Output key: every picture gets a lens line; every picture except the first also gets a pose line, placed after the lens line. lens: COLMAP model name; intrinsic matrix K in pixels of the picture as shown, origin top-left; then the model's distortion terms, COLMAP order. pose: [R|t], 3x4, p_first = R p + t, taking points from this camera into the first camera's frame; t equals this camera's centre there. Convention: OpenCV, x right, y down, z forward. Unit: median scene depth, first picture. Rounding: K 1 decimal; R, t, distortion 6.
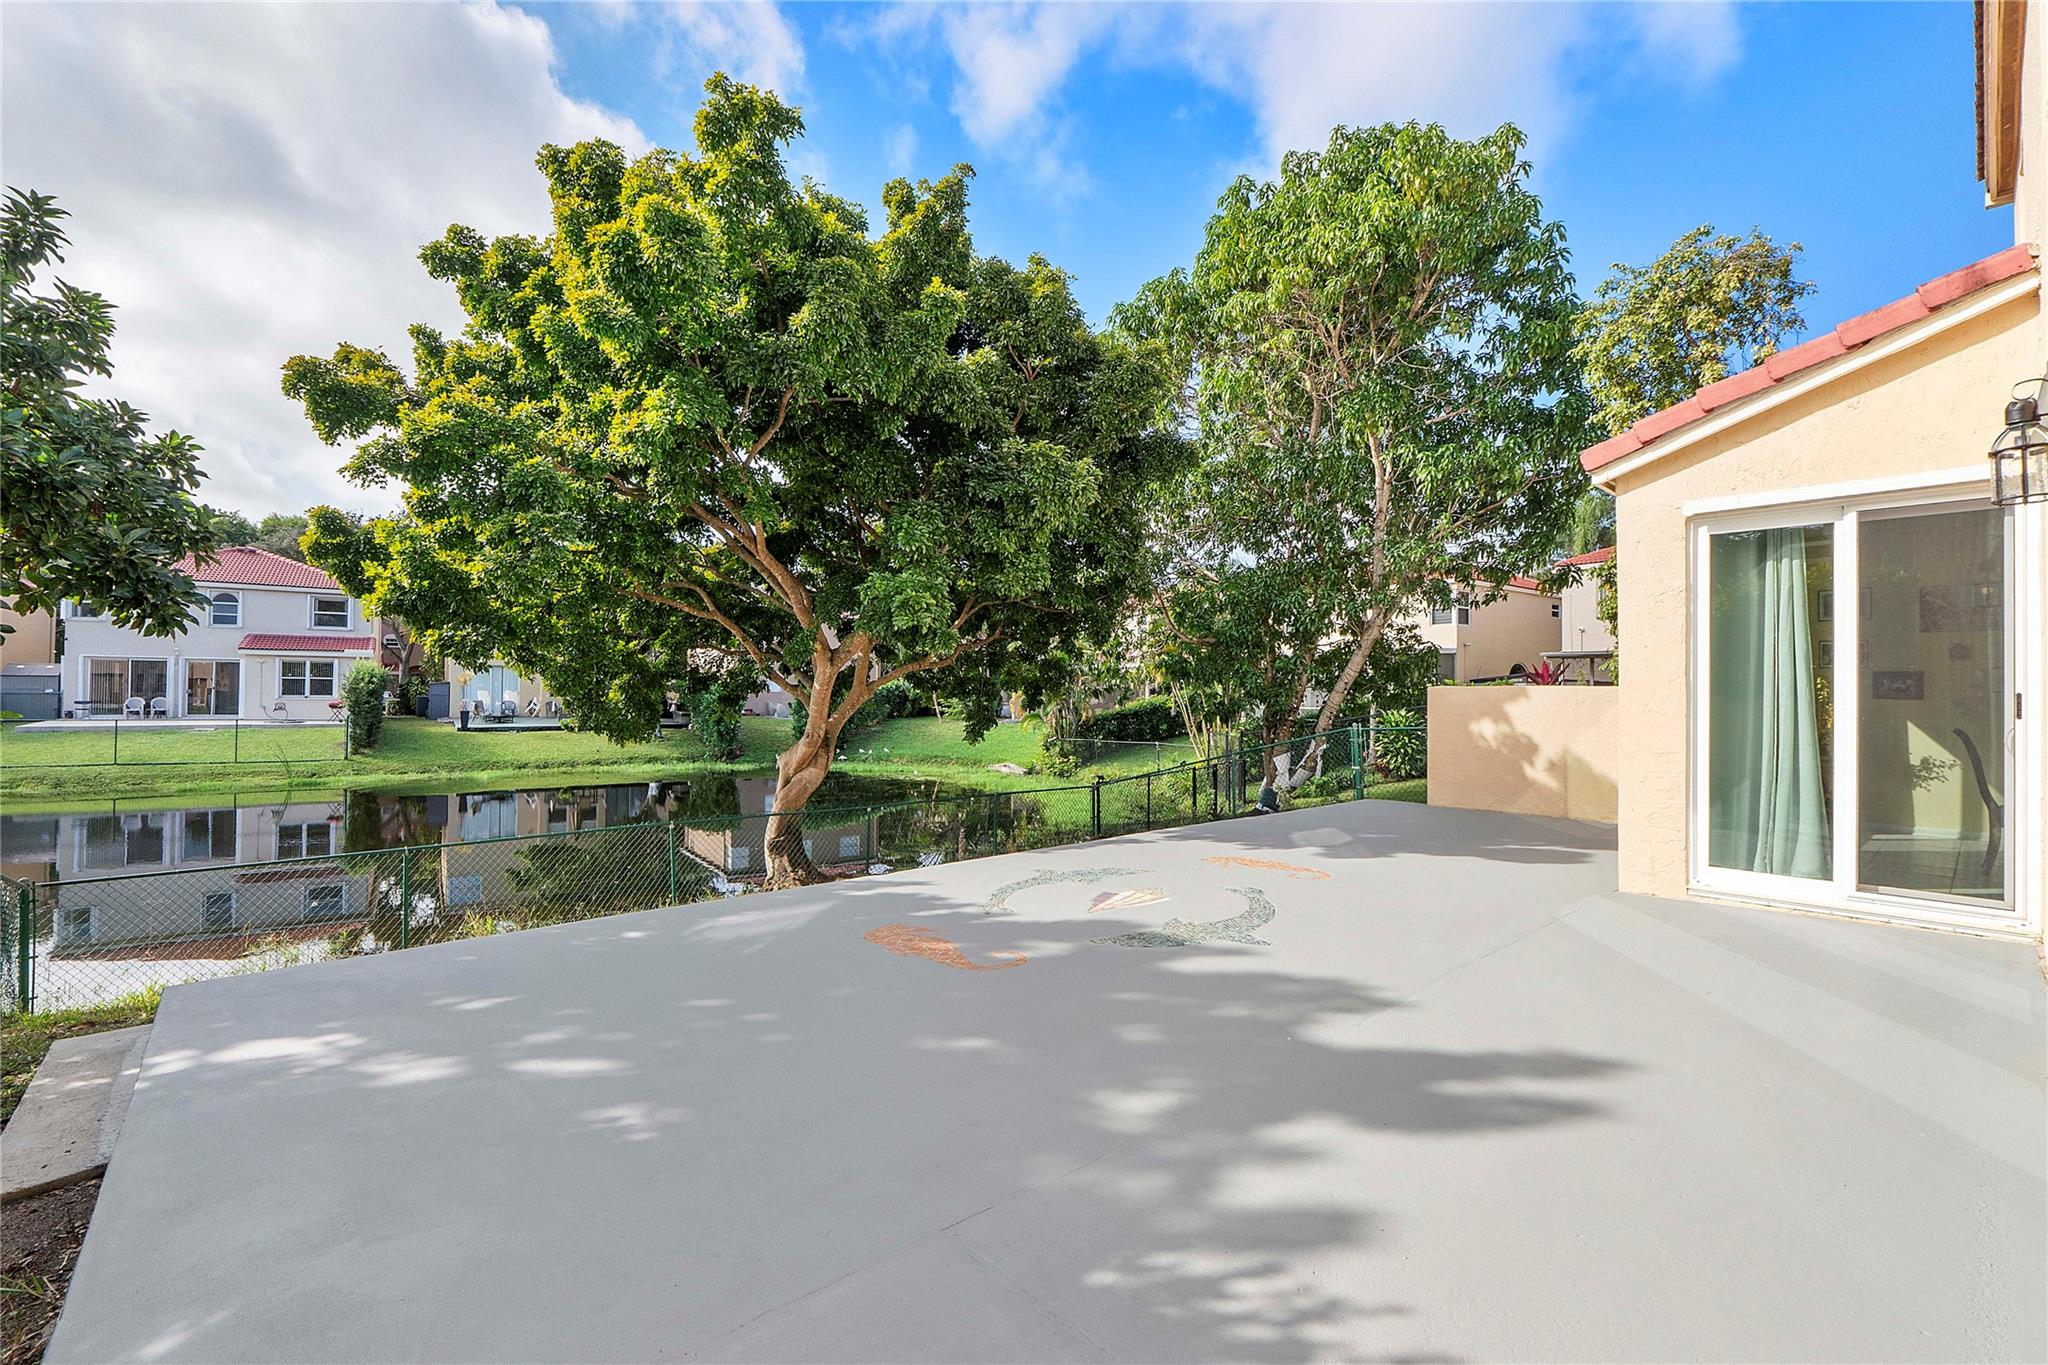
lens RADIAL K [[872.8, 0, 1006.1], [0, 872.8, 695.5], [0, 0, 1]] dist [-0.010177, 0.000731]
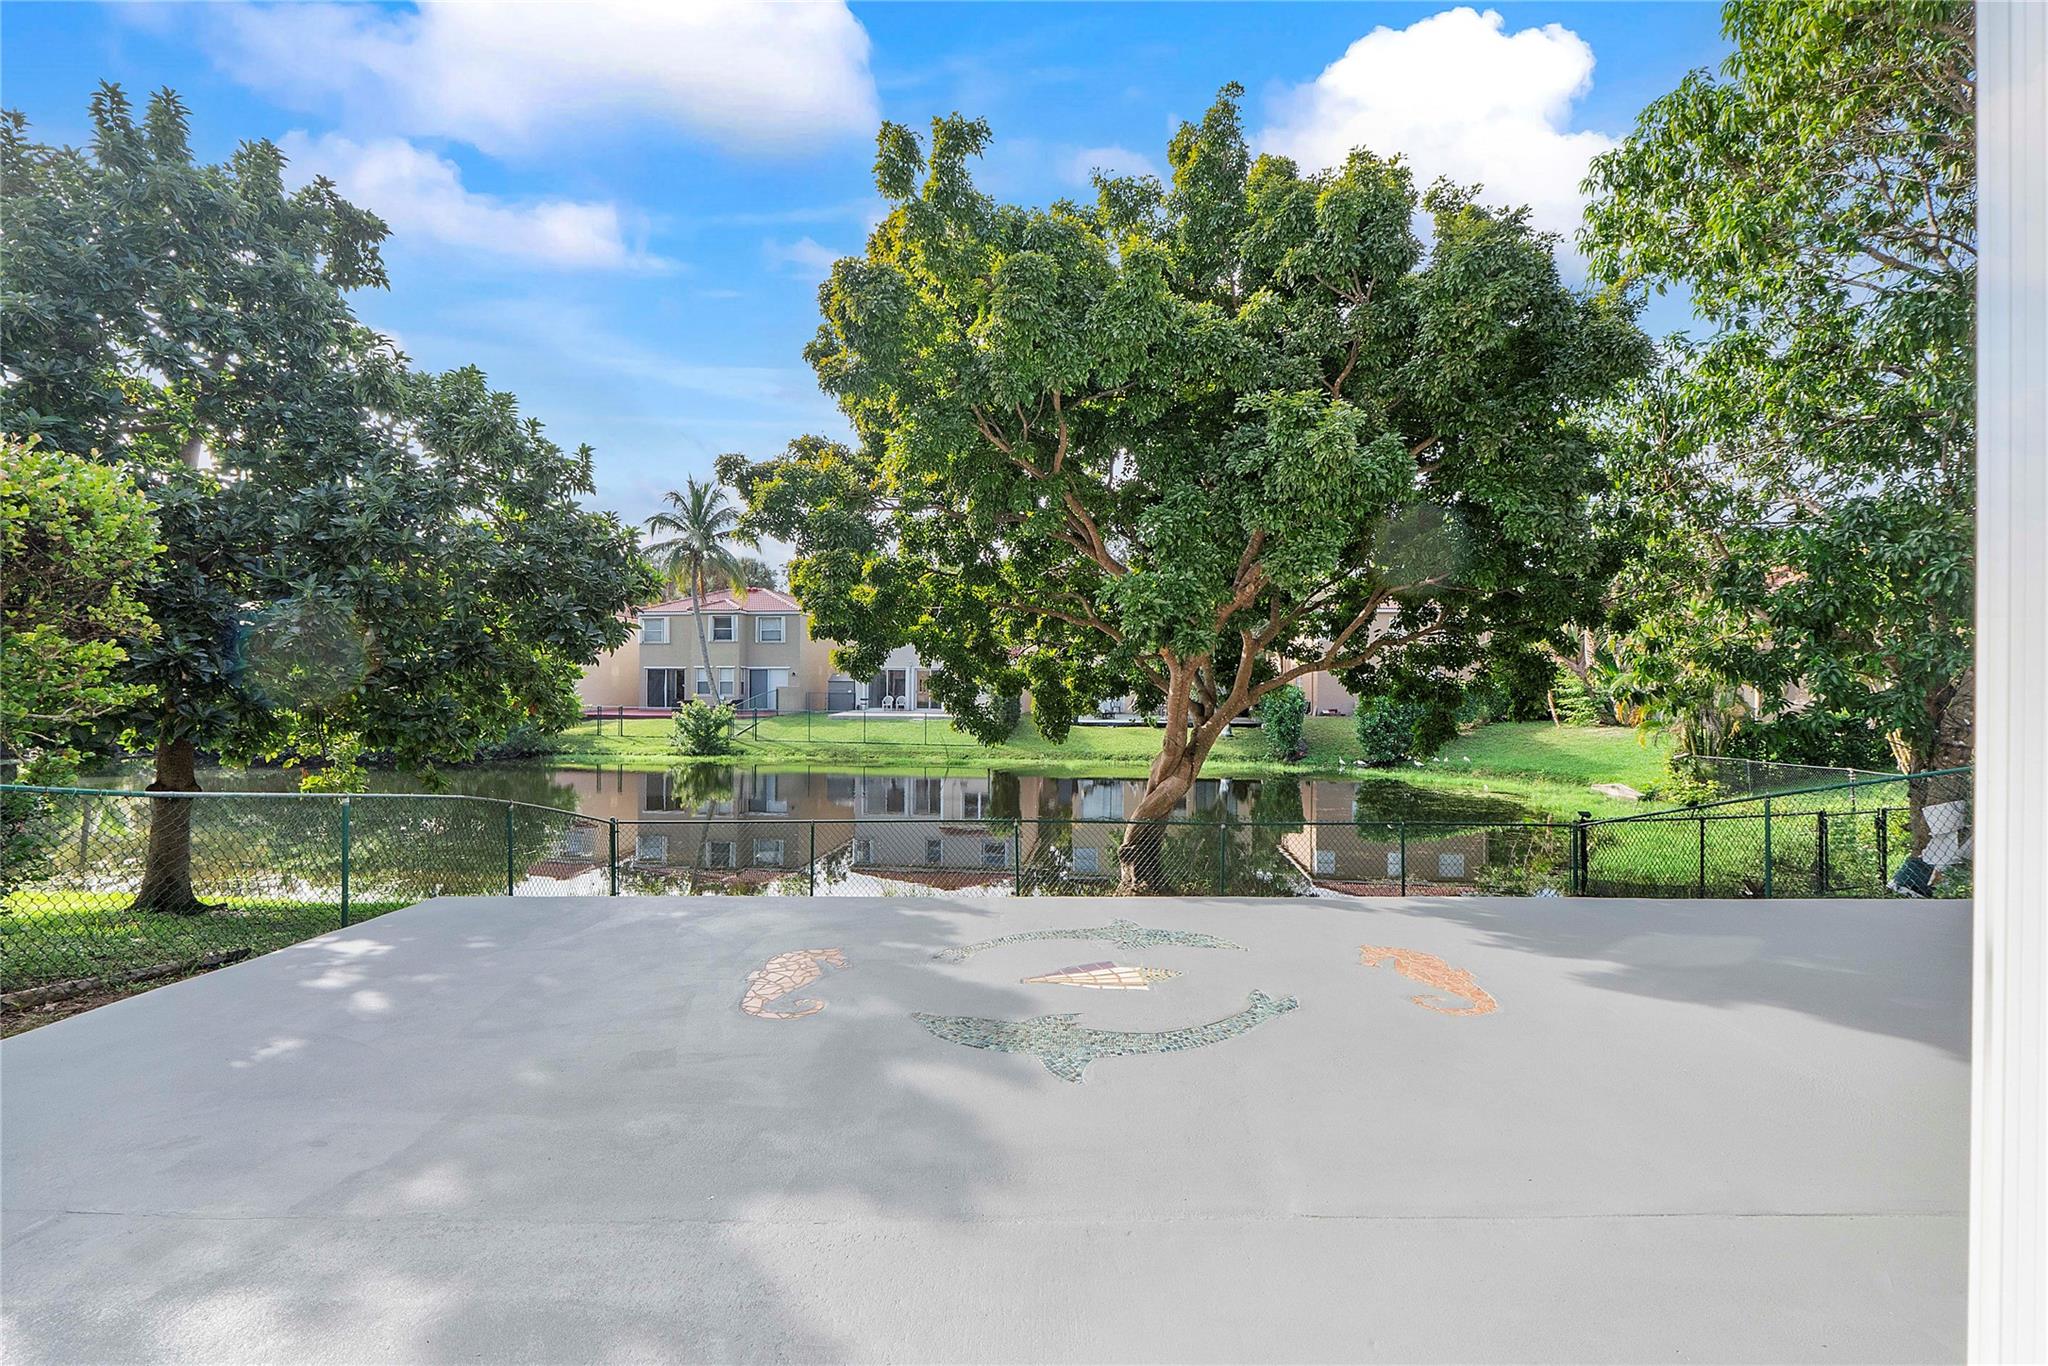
lens RADIAL K [[872.8, 0, 1017.7], [0, 872.8, 690.5], [0, 0, 1]] dist [-0.010177, 0.000731]
pose [[0.753087, -0.001678, -0.657918, 0.213370], [0.000124, 0.999997, -0.002409, -0.007133], [0.657921, 0.001733, 0.753085, 0.130752]]
